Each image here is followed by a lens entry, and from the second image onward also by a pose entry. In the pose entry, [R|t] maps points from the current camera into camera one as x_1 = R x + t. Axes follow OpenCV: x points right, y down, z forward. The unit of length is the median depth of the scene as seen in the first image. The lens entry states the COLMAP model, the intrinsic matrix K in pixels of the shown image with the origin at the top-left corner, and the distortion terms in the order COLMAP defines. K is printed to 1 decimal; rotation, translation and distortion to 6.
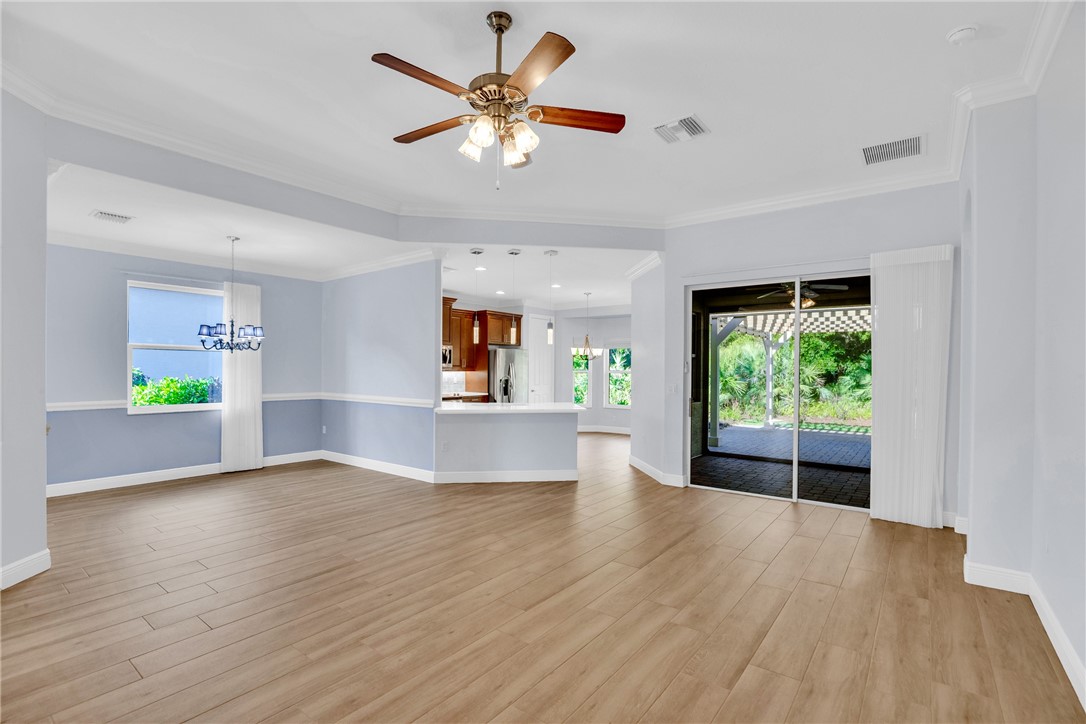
lens RADIAL K [[498.6, 0, 554.9], [0, 498.6, 370.5], [0, 0, 1]] dist [-0.040420, 0.010633]
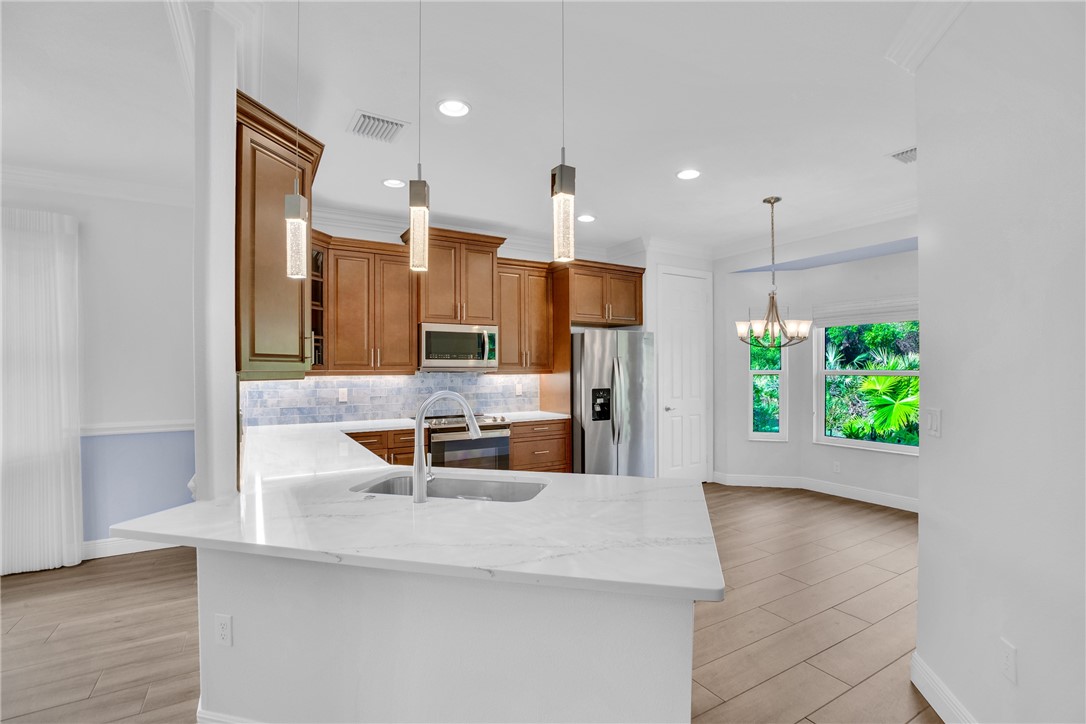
lens RADIAL K [[499.4, 0, 551.6], [0, 499.4, 372.1], [0, 0, 1]] dist [-0.036163, 0.006927]
pose [[0.927468, -0.009637, -0.373777, 0.068332], [0.010883, 0.999940, 0.001221, -0.001410], [0.373743, -0.005200, 0.927518, 0.756541]]
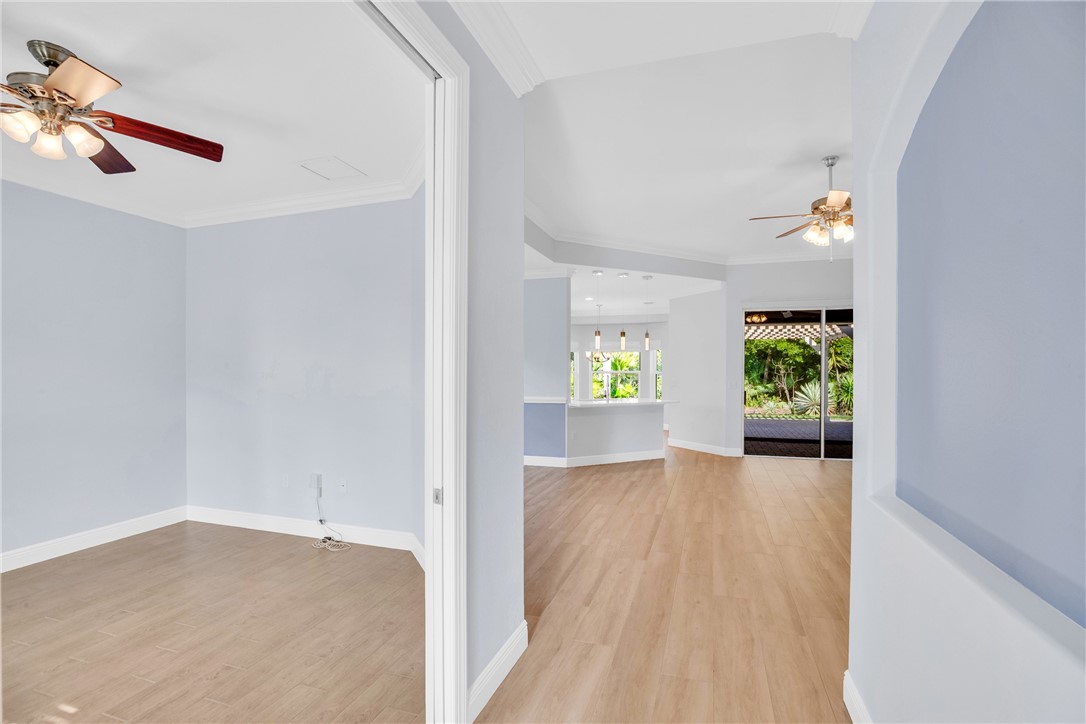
lens RADIAL K [[498.6, 0, 552.7], [0, 498.6, 368.4], [0, 0, 1]] dist [-0.040420, 0.010633]
pose [[0.945376, -0.004046, 0.325957, -0.618435], [0.005165, 0.999983, -0.002569, -0.005379], [-0.325941, 0.004112, 0.945381, -0.102390]]
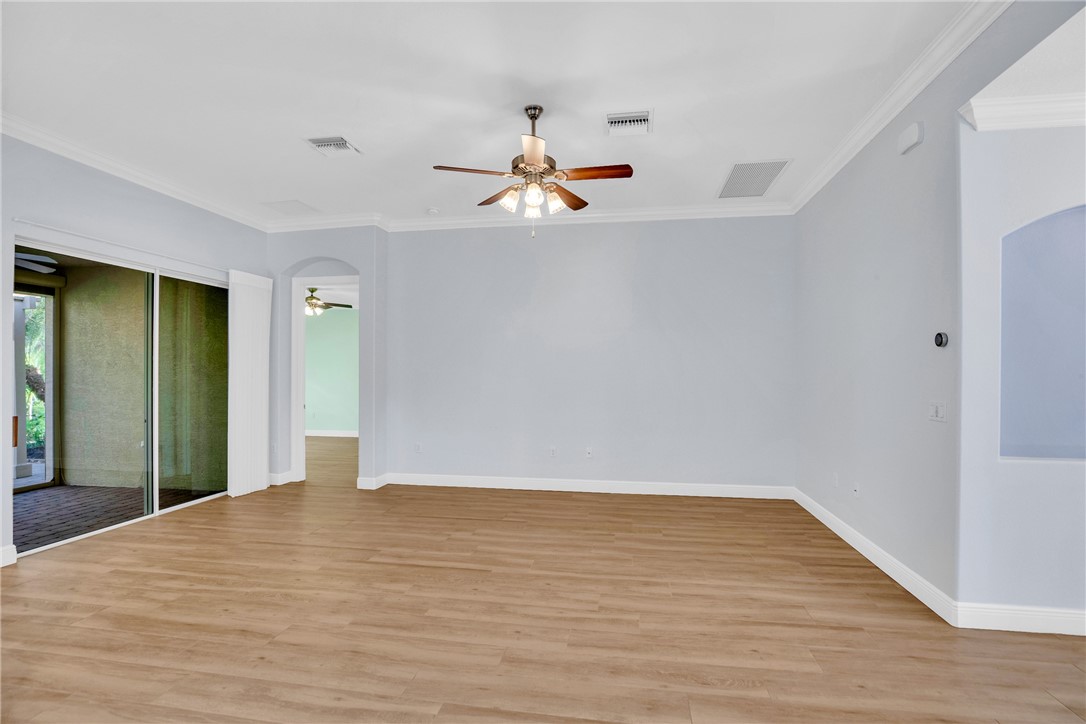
lens RADIAL K [[498.6, 0, 549.3], [0, 498.6, 374.3], [0, 0, 1]] dist [-0.040420, 0.010633]
pose [[-0.463083, -0.010149, 0.886257, -0.532916], [-0.000339, 0.999936, 0.011274, -0.004603], [-0.886315, 0.004920, -0.463057, 0.637899]]
